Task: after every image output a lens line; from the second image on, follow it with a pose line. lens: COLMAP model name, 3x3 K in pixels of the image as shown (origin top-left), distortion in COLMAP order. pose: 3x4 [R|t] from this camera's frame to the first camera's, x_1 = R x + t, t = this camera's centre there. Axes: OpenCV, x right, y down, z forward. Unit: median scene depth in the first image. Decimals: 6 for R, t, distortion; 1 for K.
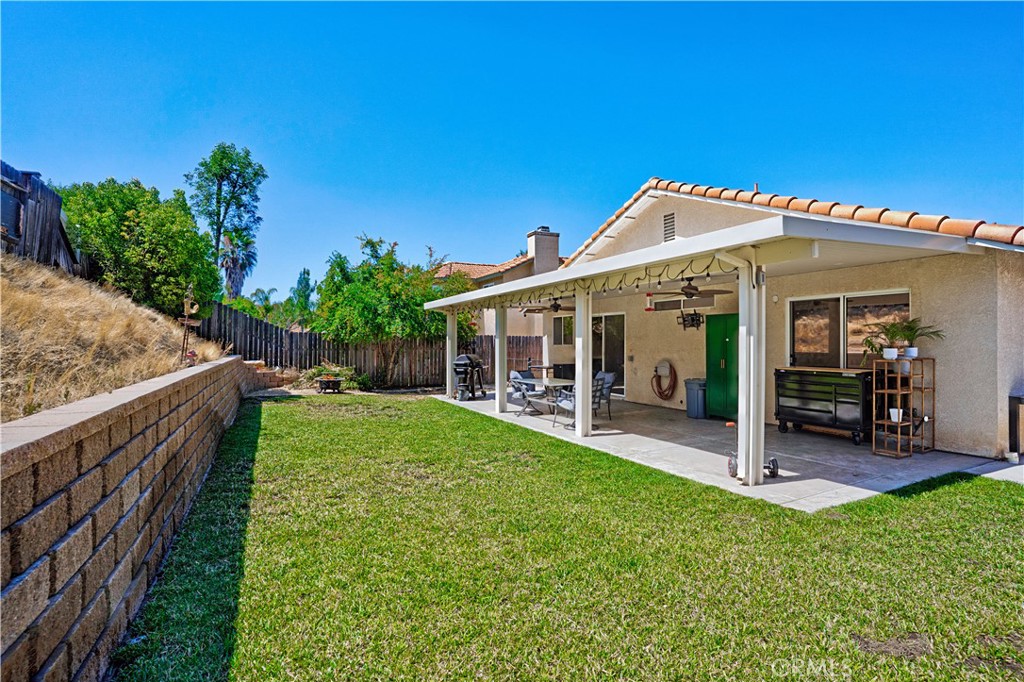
lens RADIAL K [[503.6, 0, 507.7], [0, 503.6, 342.2], [0, 0, 1]] dist [-0.075013, 0.033151]
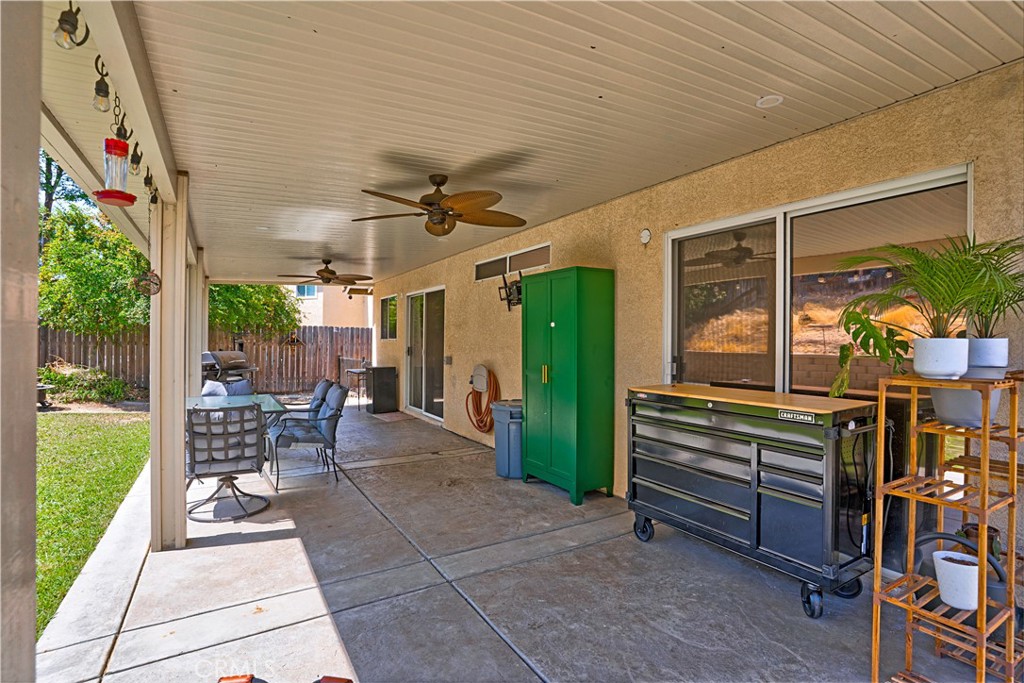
lens RADIAL K [[503.6, 0, 507.7], [0, 503.6, 342.7], [0, 0, 1]] dist [-0.075013, 0.033151]
pose [[0.996184, 0.008602, 0.086851, 0.274101], [-0.008955, 0.999953, 0.003677, 0.008725], [-0.086815, -0.004441, 0.996215, 0.396945]]
